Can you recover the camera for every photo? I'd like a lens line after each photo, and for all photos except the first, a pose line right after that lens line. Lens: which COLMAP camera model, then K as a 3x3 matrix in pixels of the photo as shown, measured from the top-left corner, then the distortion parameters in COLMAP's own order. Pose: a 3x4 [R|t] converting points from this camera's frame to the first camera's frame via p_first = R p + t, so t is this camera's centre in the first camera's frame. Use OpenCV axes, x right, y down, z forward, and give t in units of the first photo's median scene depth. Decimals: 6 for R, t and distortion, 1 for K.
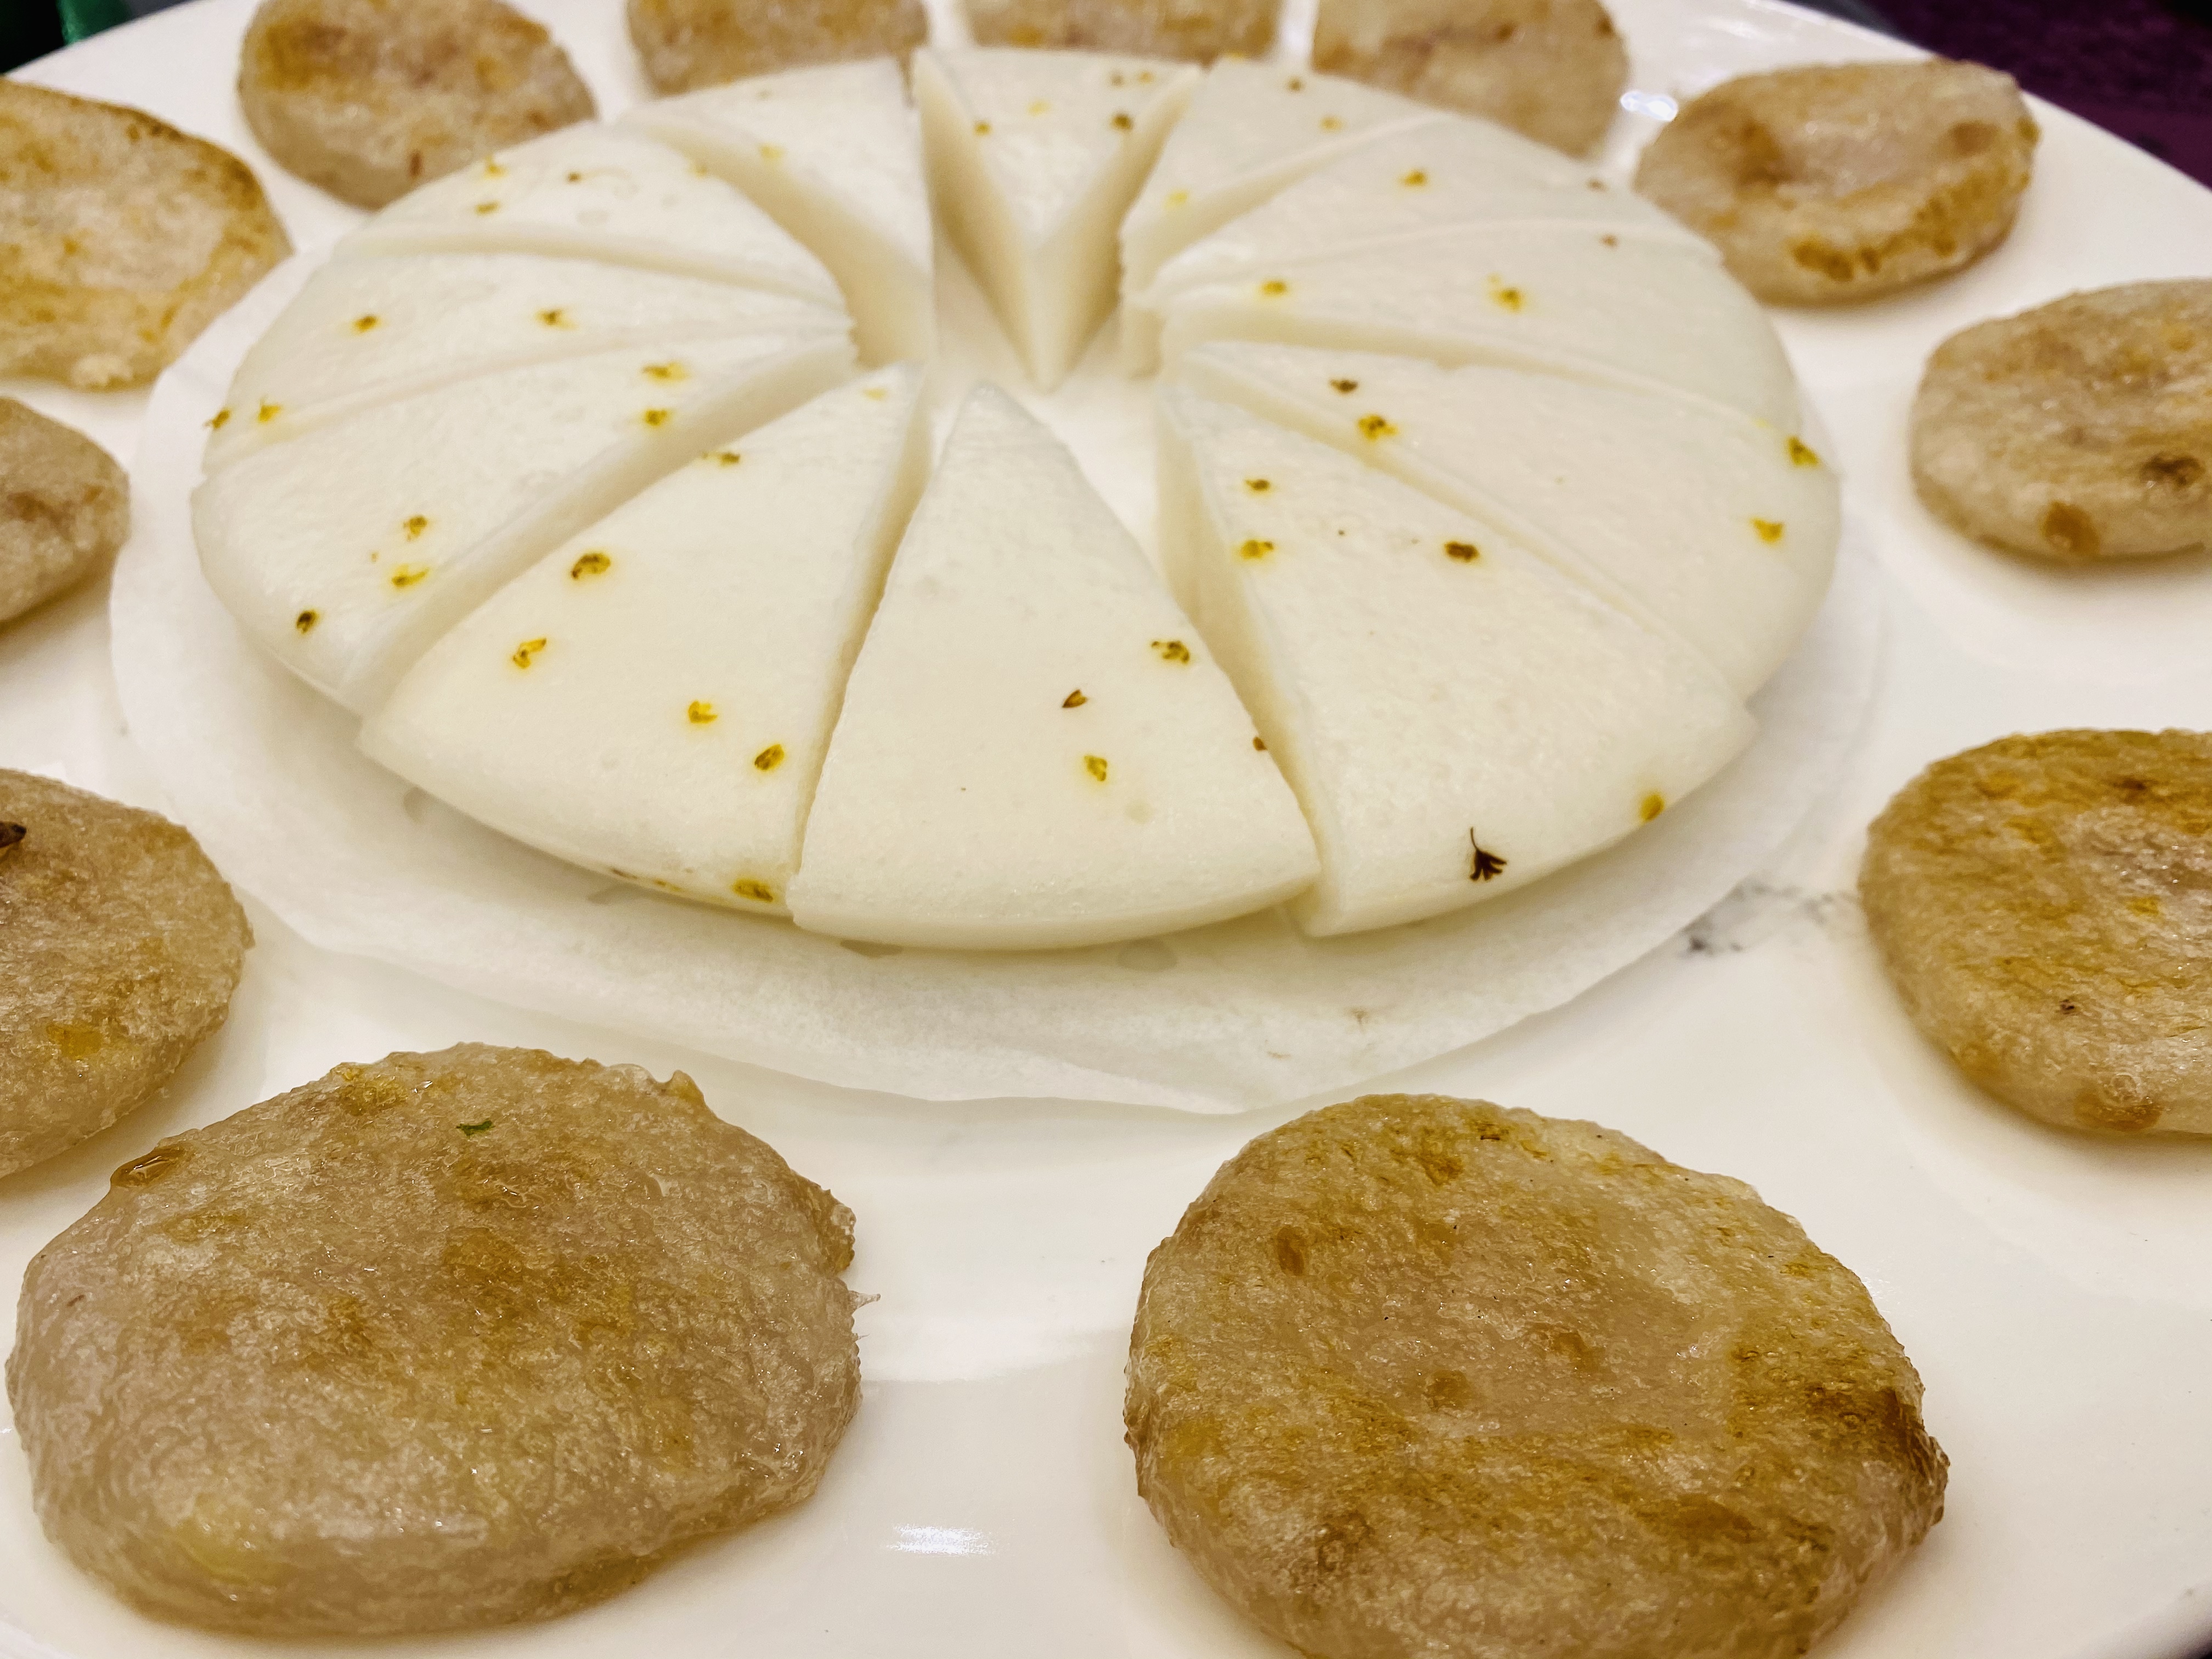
lens RADIAL K [[1770.2, 0, 1106.0], [0, 1770.2, 829.5], [0, 0, 1]] dist [-0.015584, -0.014336]
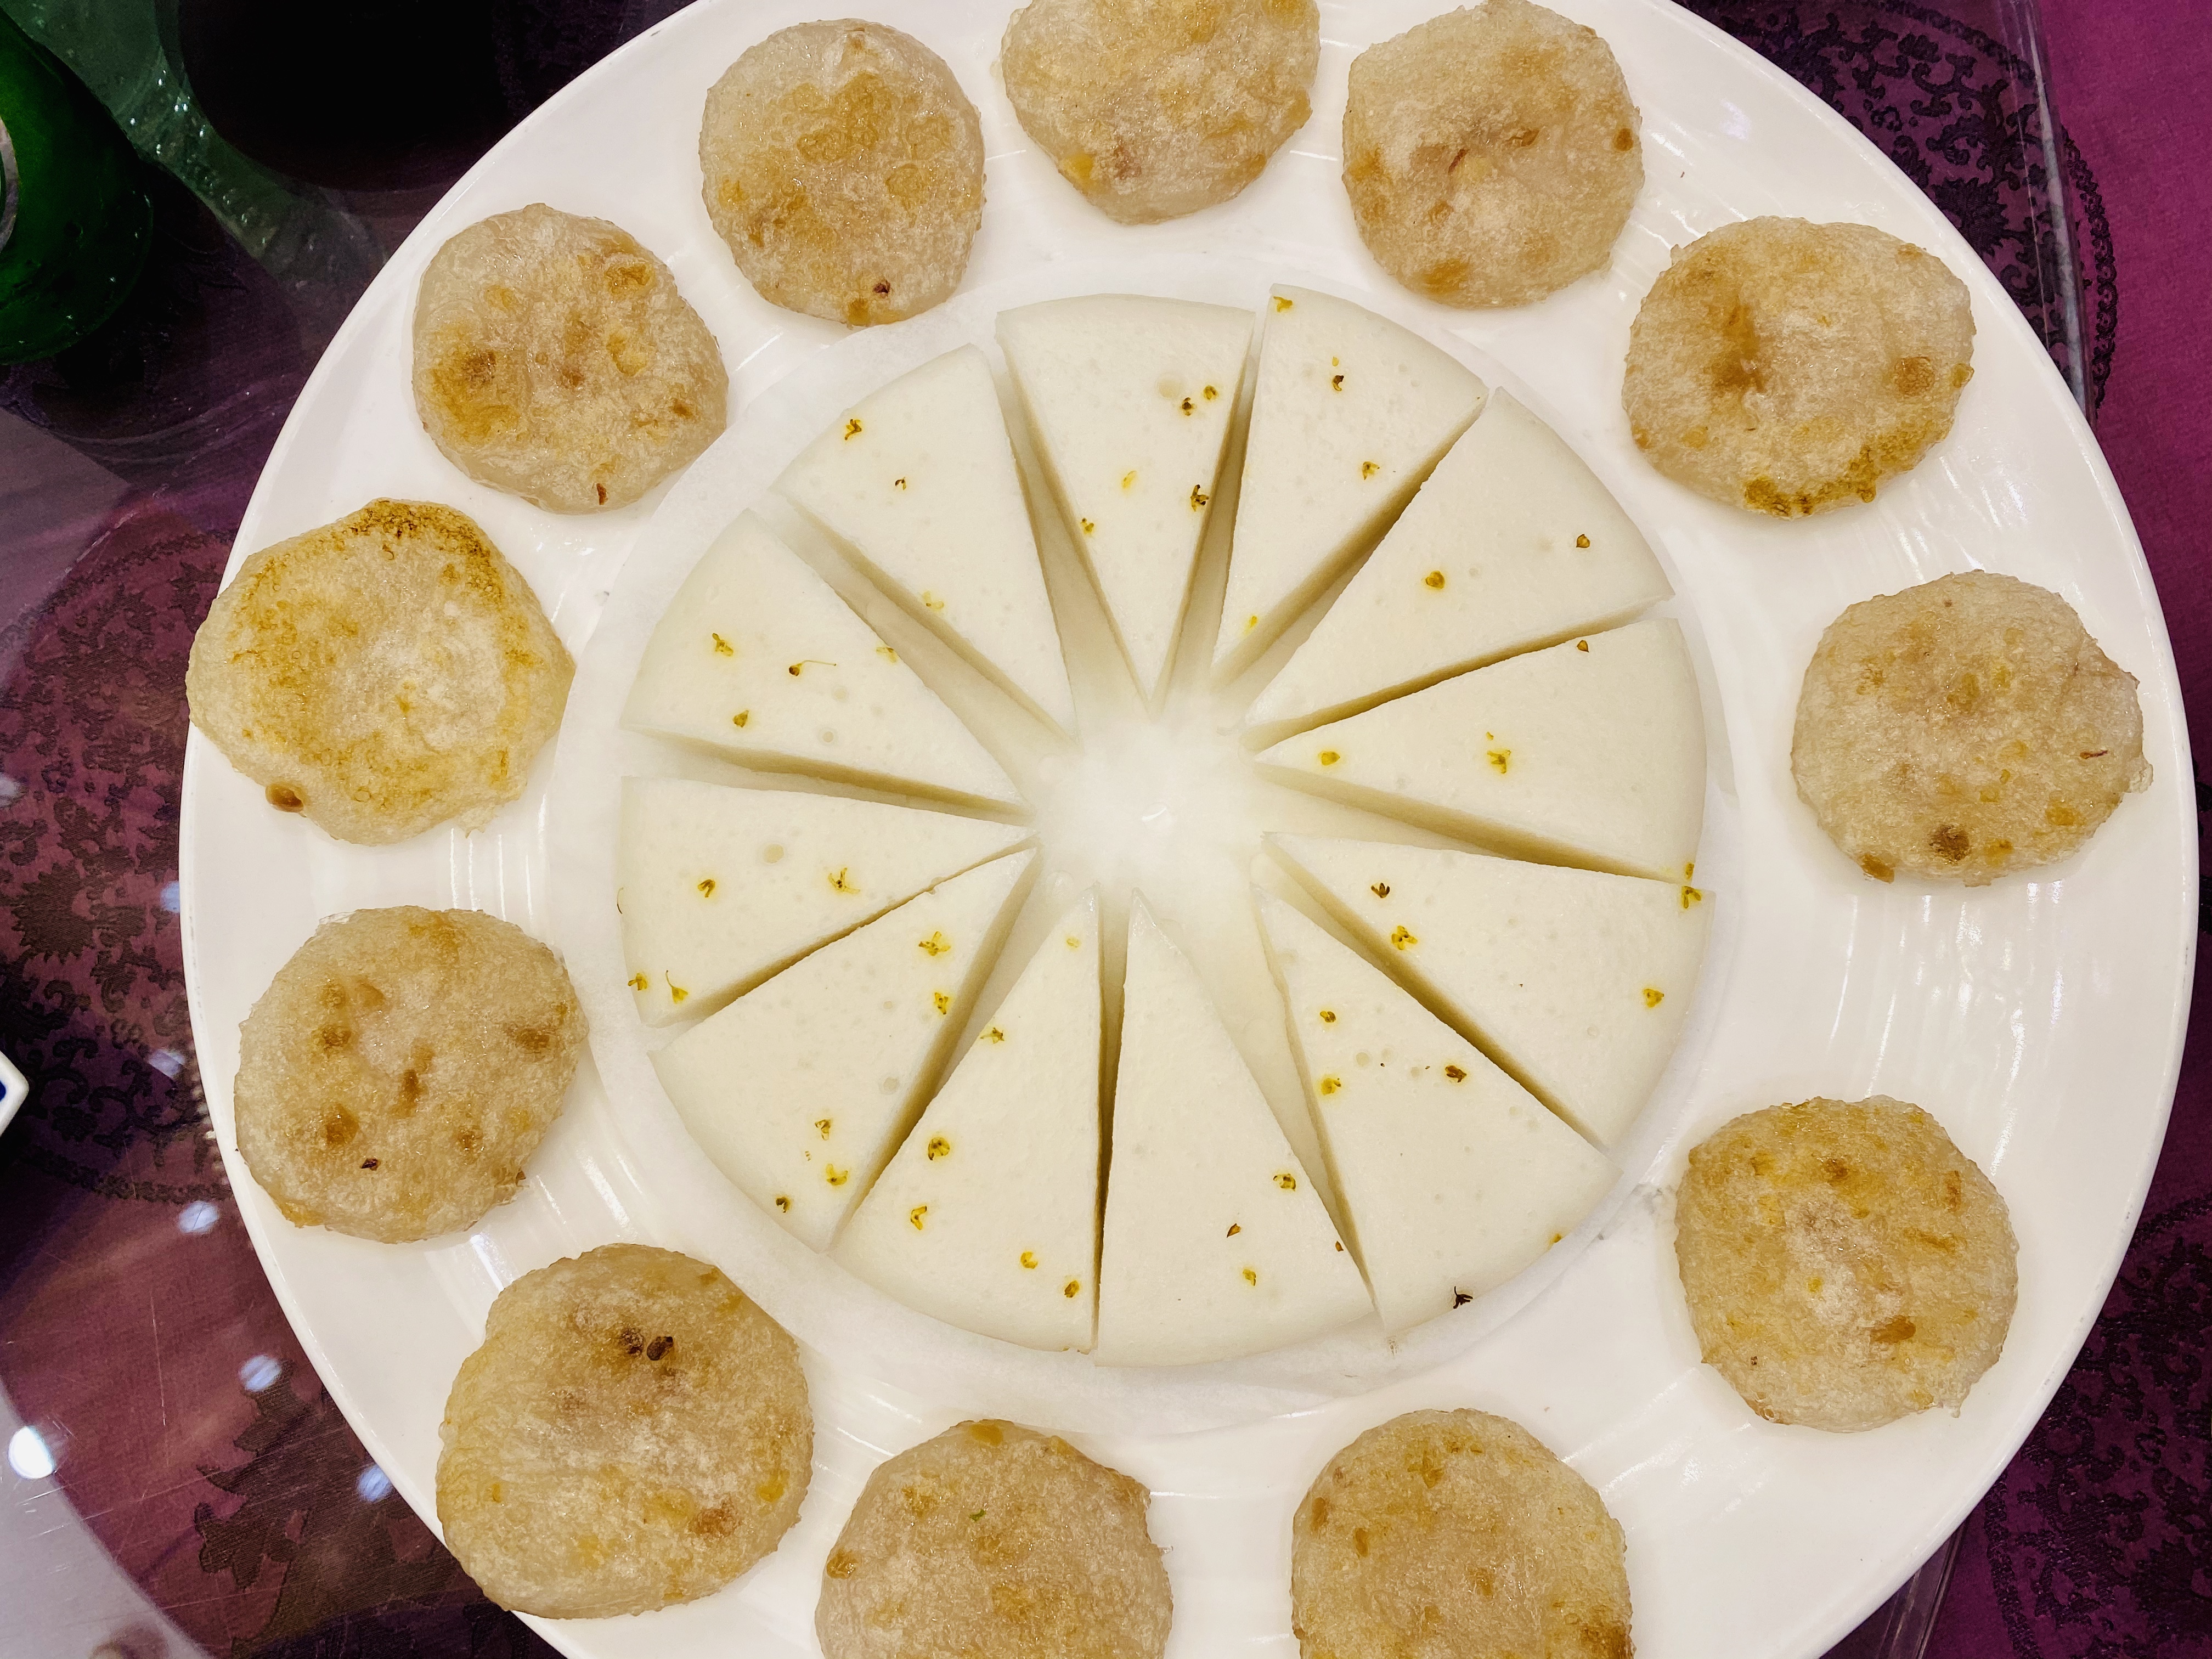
lens RADIAL K [[1738.1, 0, 1106.0], [0, 1738.1, 829.5], [0, 0, 1]] dist [0.009598, -0.002040]
pose [[0.996317, -0.082881, -0.021965, -0.070119], [0.079585, 0.798588, 0.596593, -1.368630], [-0.031905, -0.596144, 0.802244, -0.152542]]
